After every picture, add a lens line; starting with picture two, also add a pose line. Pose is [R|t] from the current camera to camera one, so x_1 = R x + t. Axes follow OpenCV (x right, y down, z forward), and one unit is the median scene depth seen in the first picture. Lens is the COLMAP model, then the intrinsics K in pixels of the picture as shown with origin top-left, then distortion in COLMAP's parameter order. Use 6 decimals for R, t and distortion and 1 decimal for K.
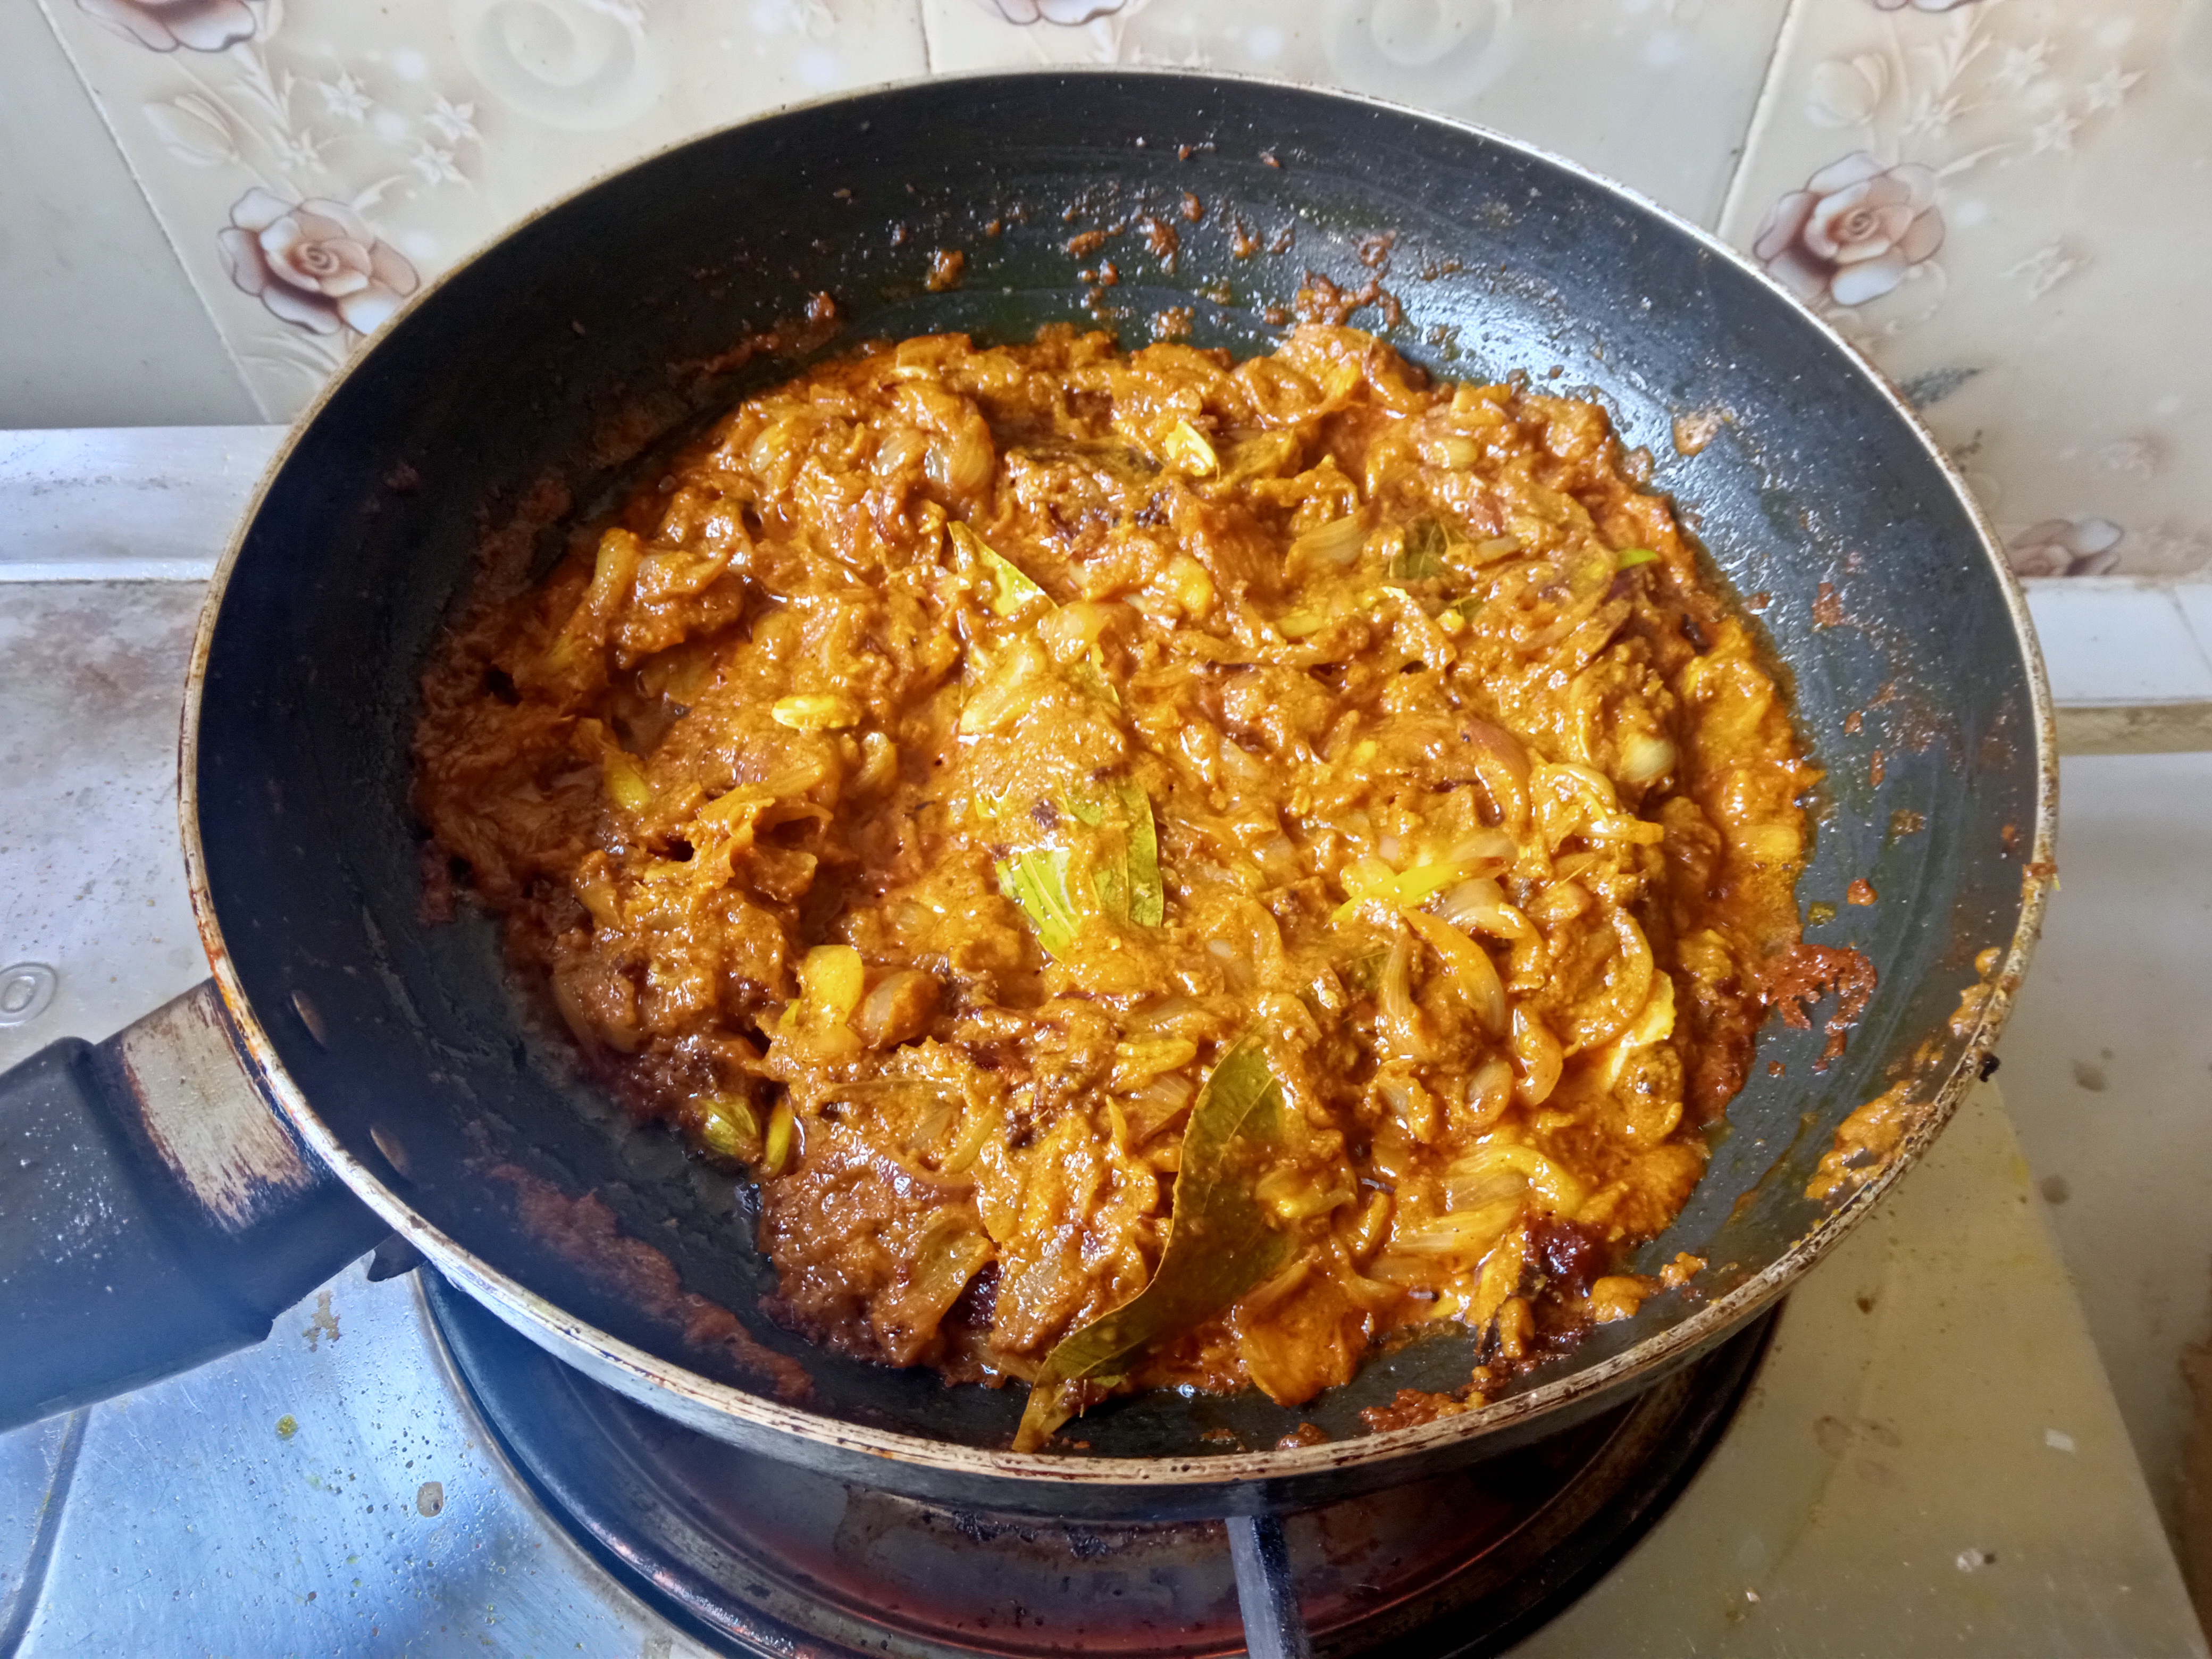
lens RADIAL K [[1576.7, 0, 1093.0], [0, 1576.7, 819.1], [0, 0, 1]] dist [-0.002507, -0.039764]
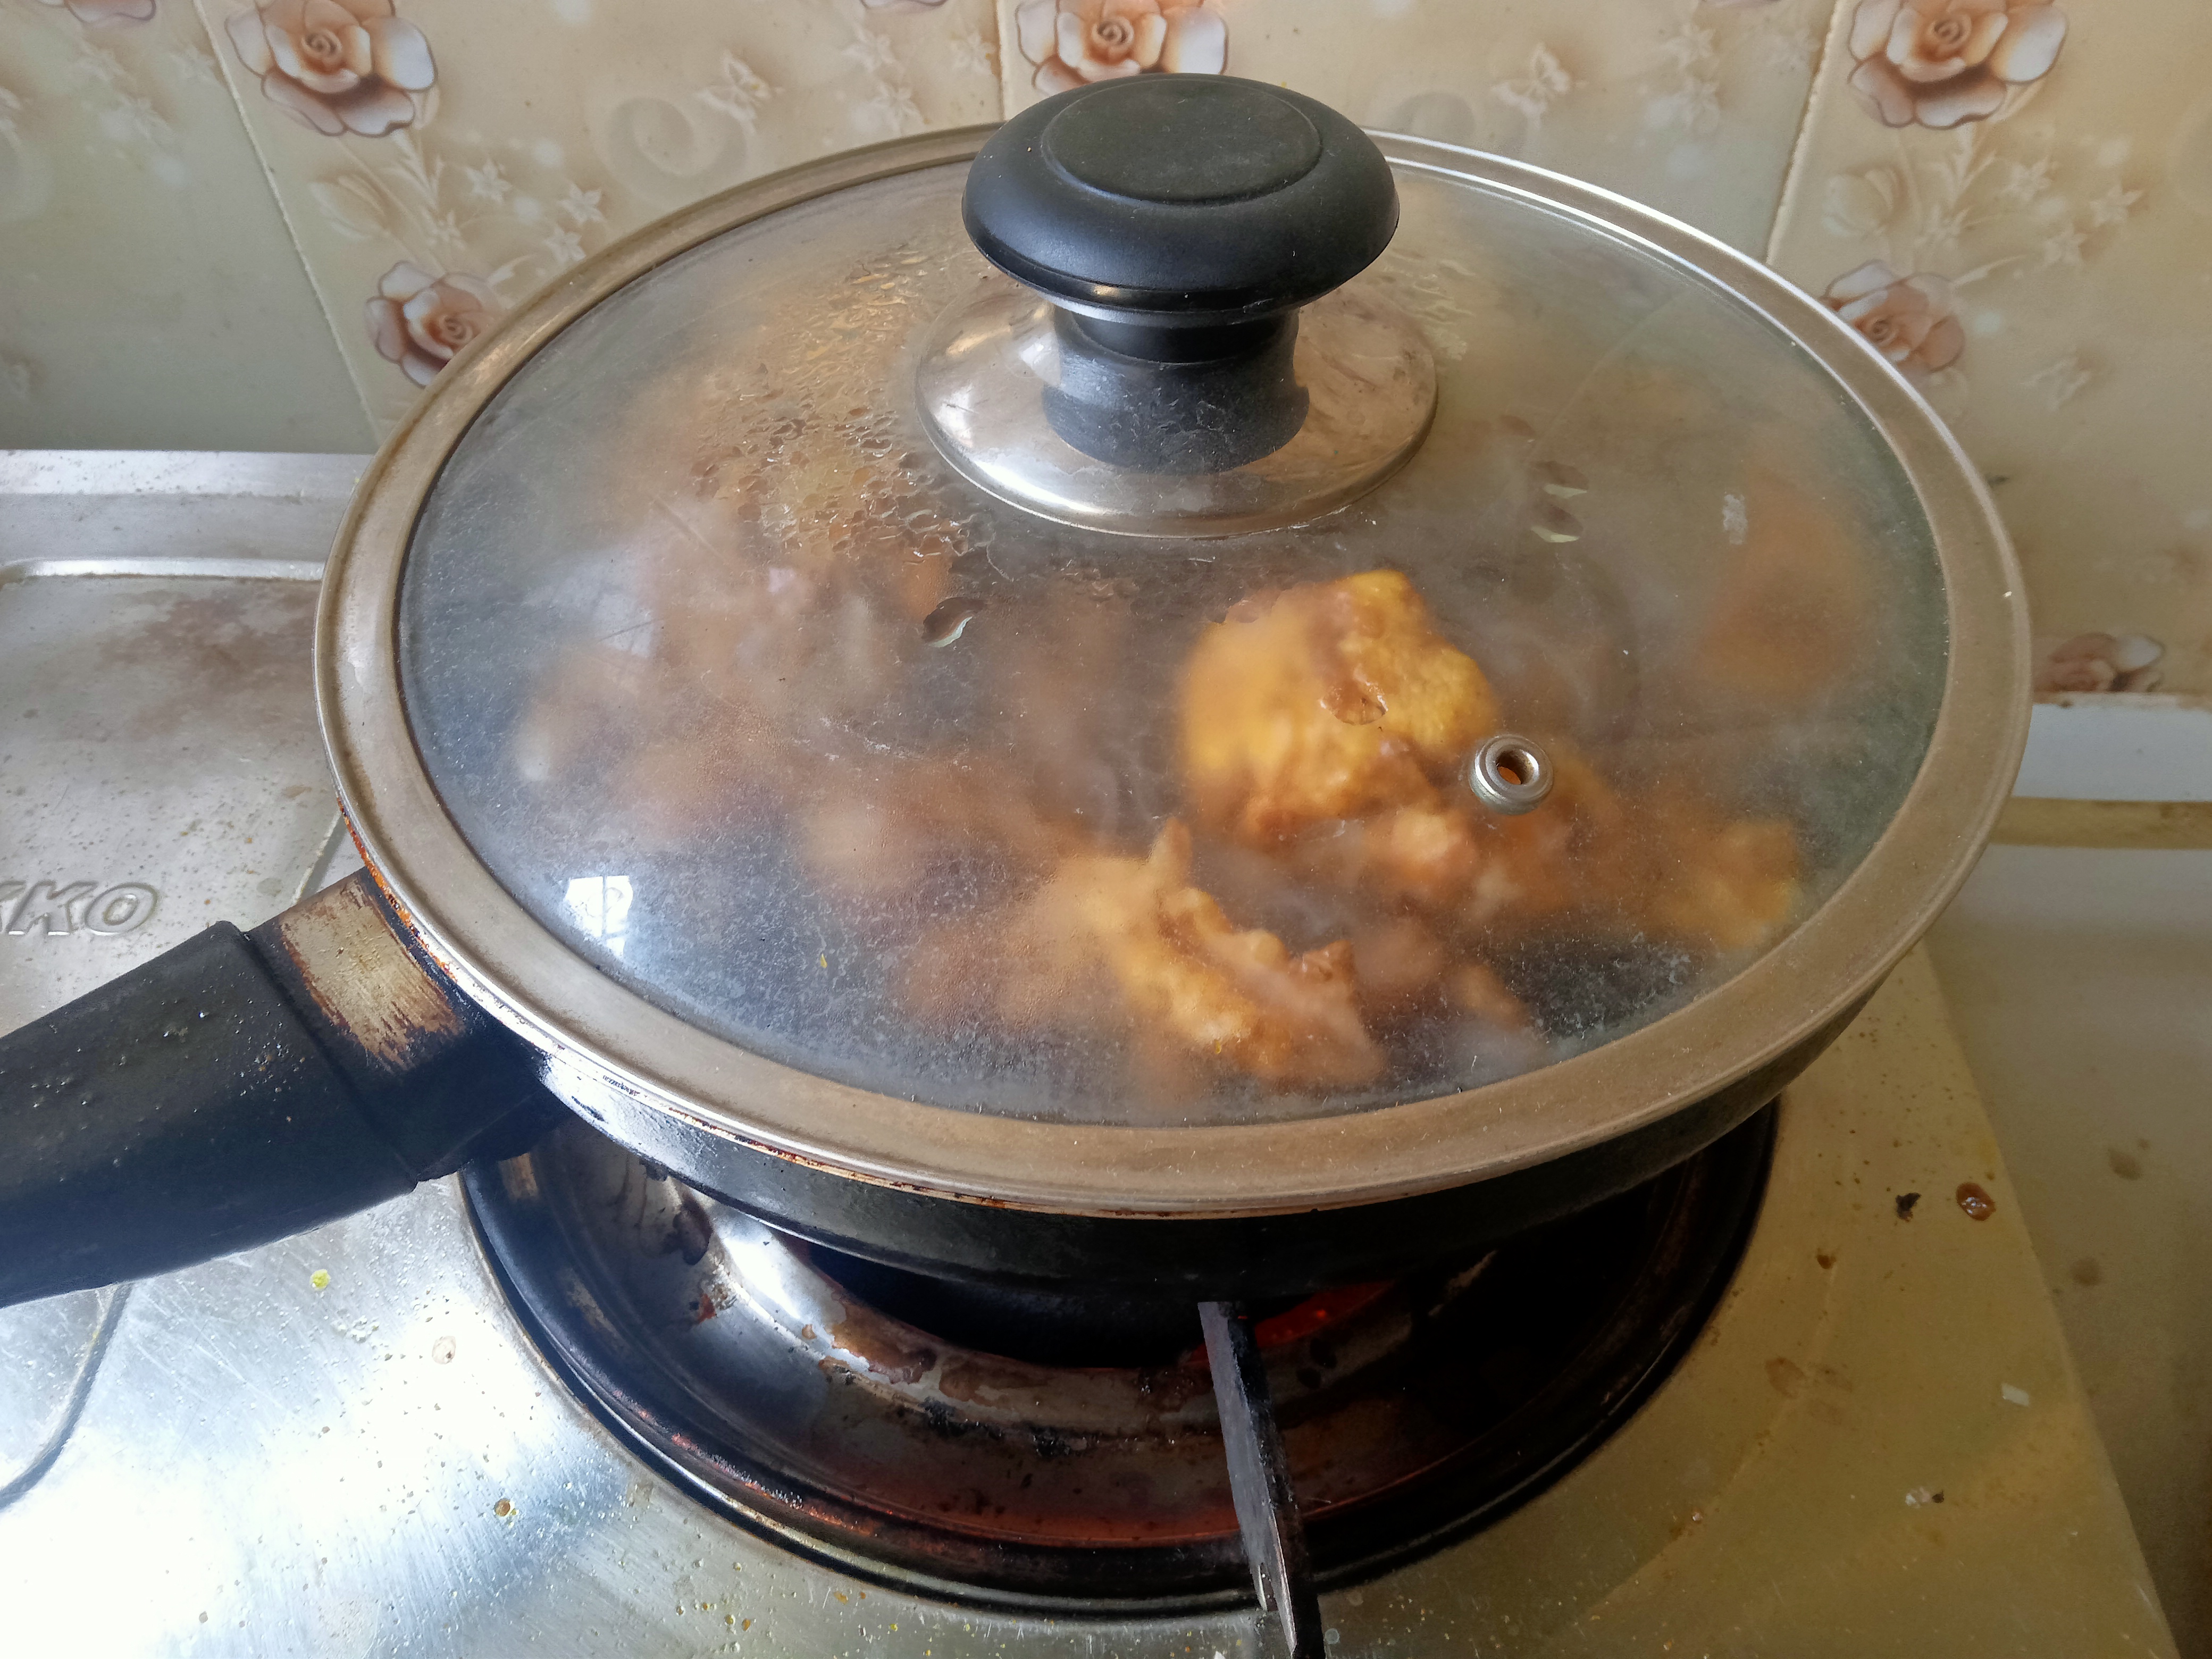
lens RADIAL K [[1600.1, 0, 1114.5], [0, 1600.1, 852.0], [0, 0, 1]] dist [0.009582, -0.053081]
pose [[0.997802, 0.040051, -0.052784, 0.049120], [-0.045556, 0.993149, -0.107606, 0.119533], [0.048113, 0.109774, 0.992791, -0.061396]]
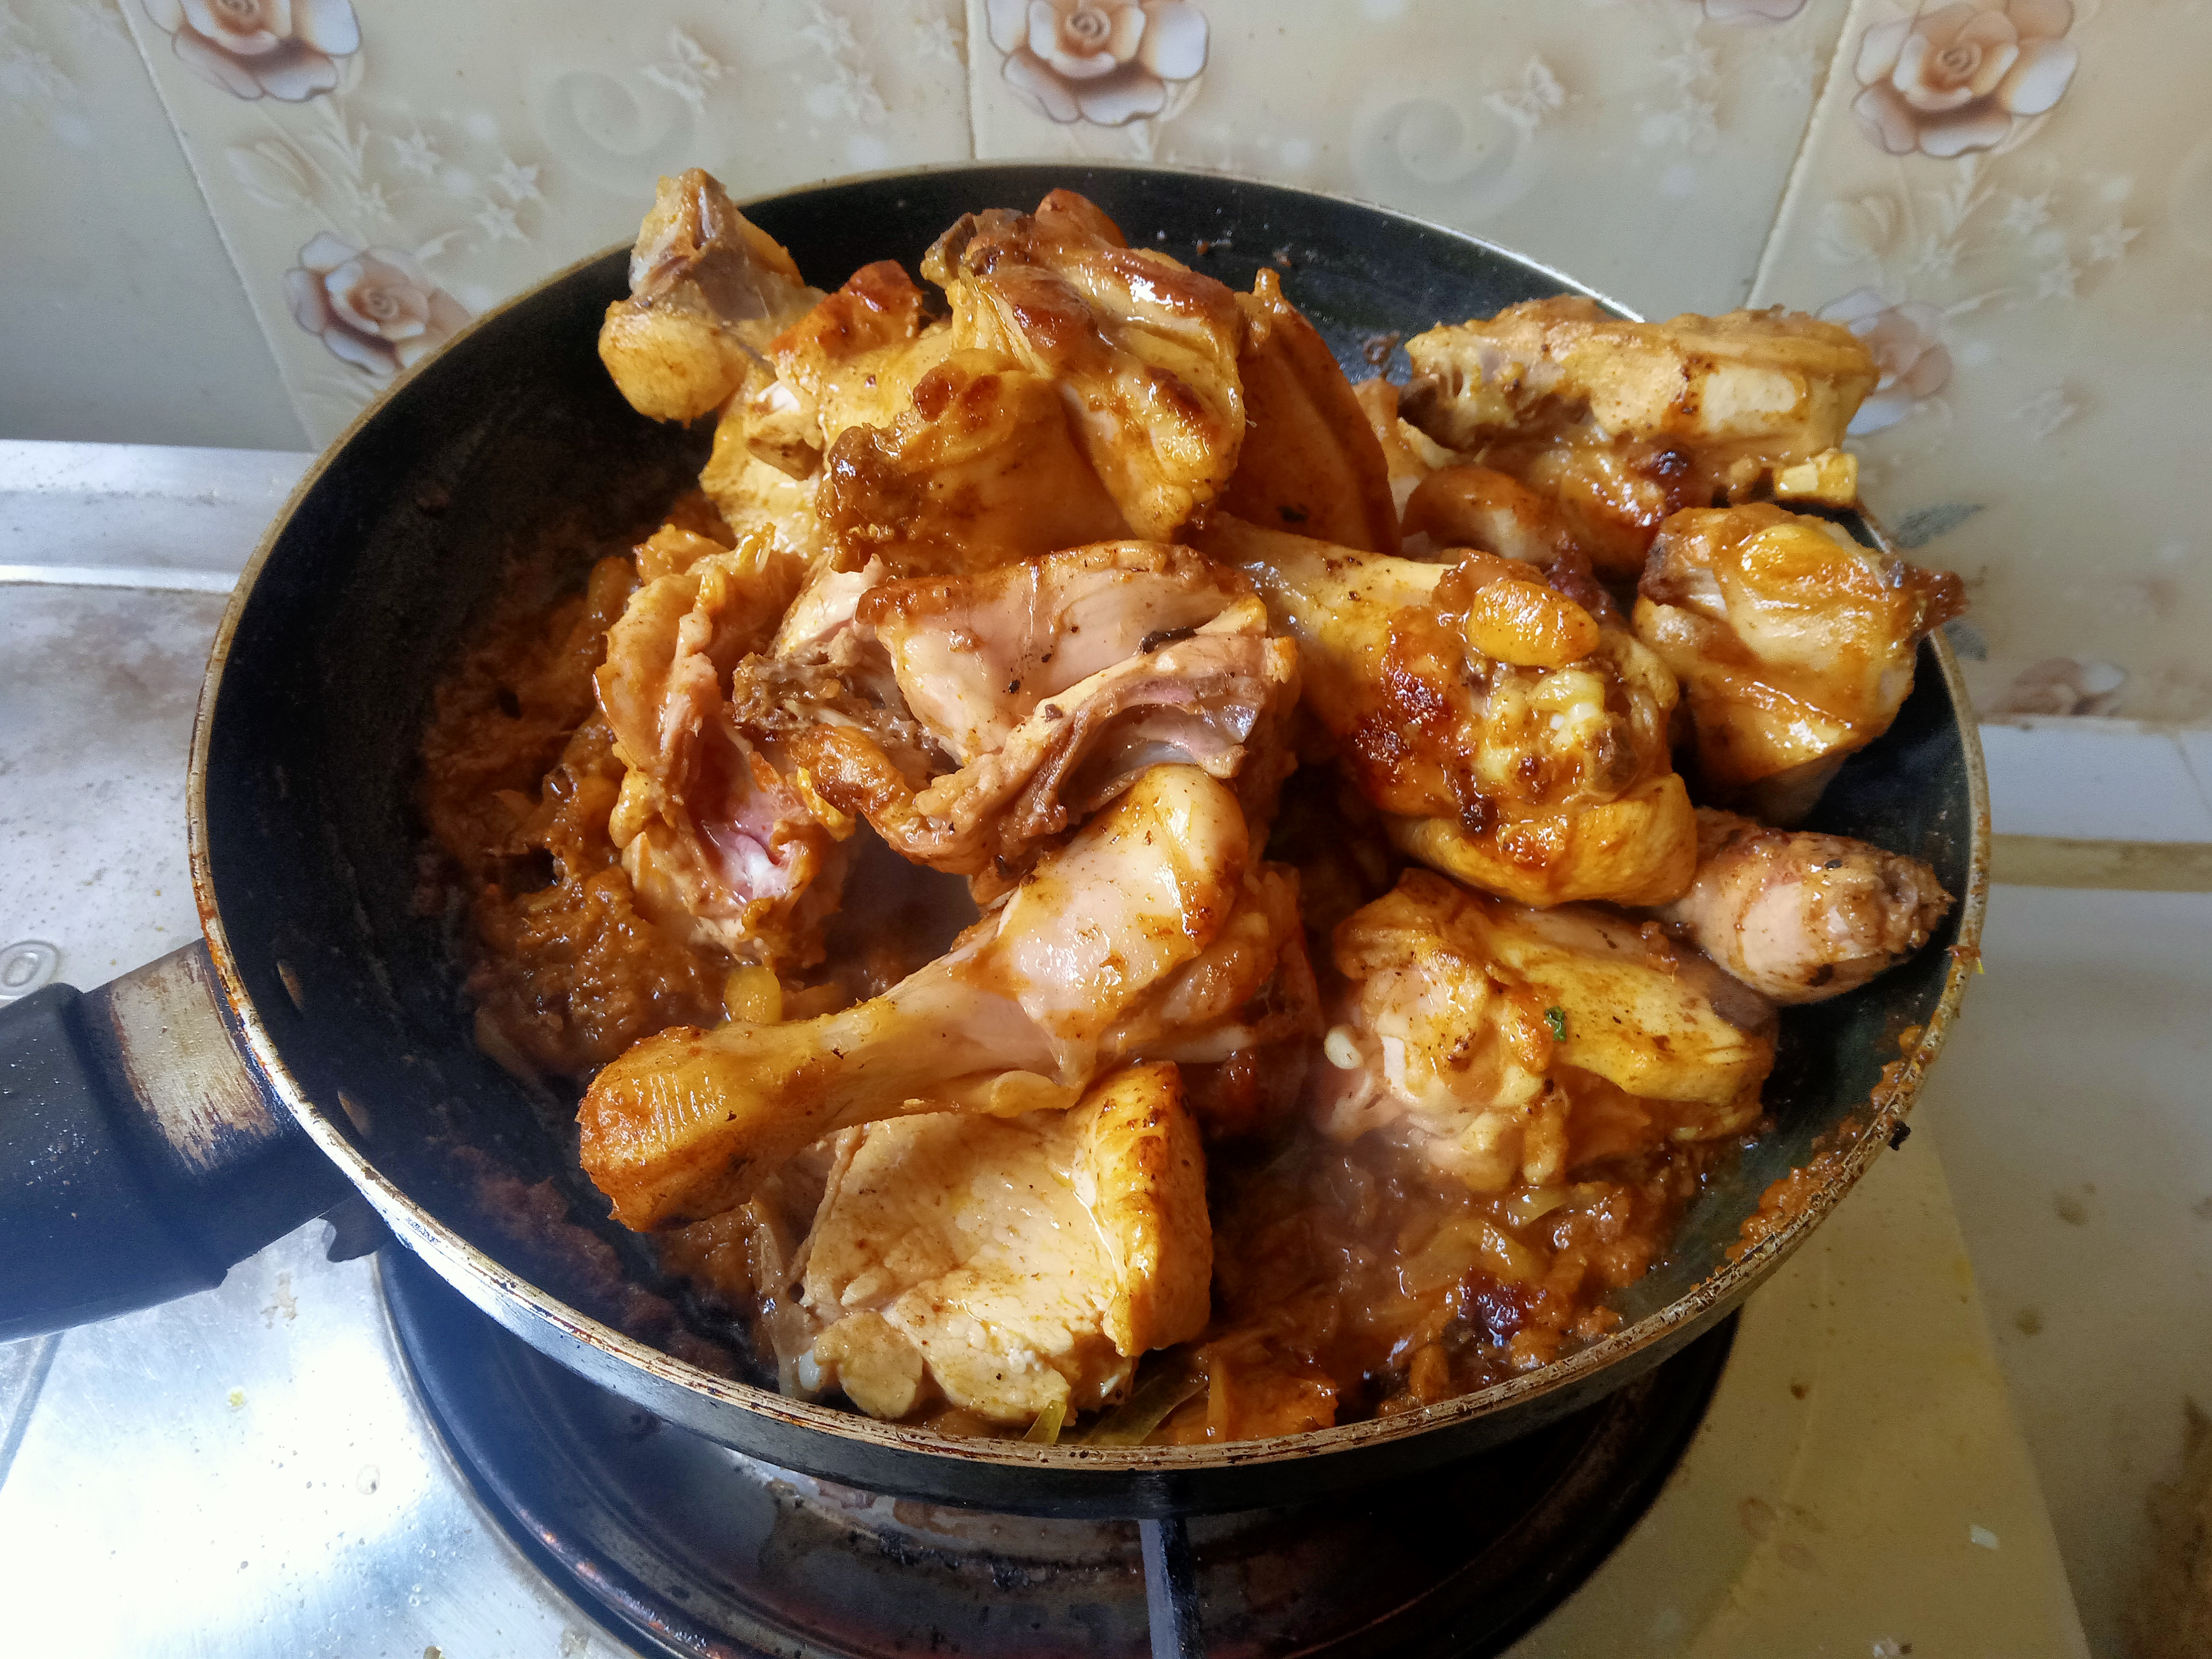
lens RADIAL K [[1597.3, 0, 1106.0], [0, 1597.3, 829.5], [0, 0, 1]] dist [0.007662, -0.053136]
pose [[0.997908, 0.063058, -0.014279, 0.027403], [-0.063844, 0.995921, -0.063762, 0.030022], [0.010200, 0.064540, 0.997863, -0.032497]]
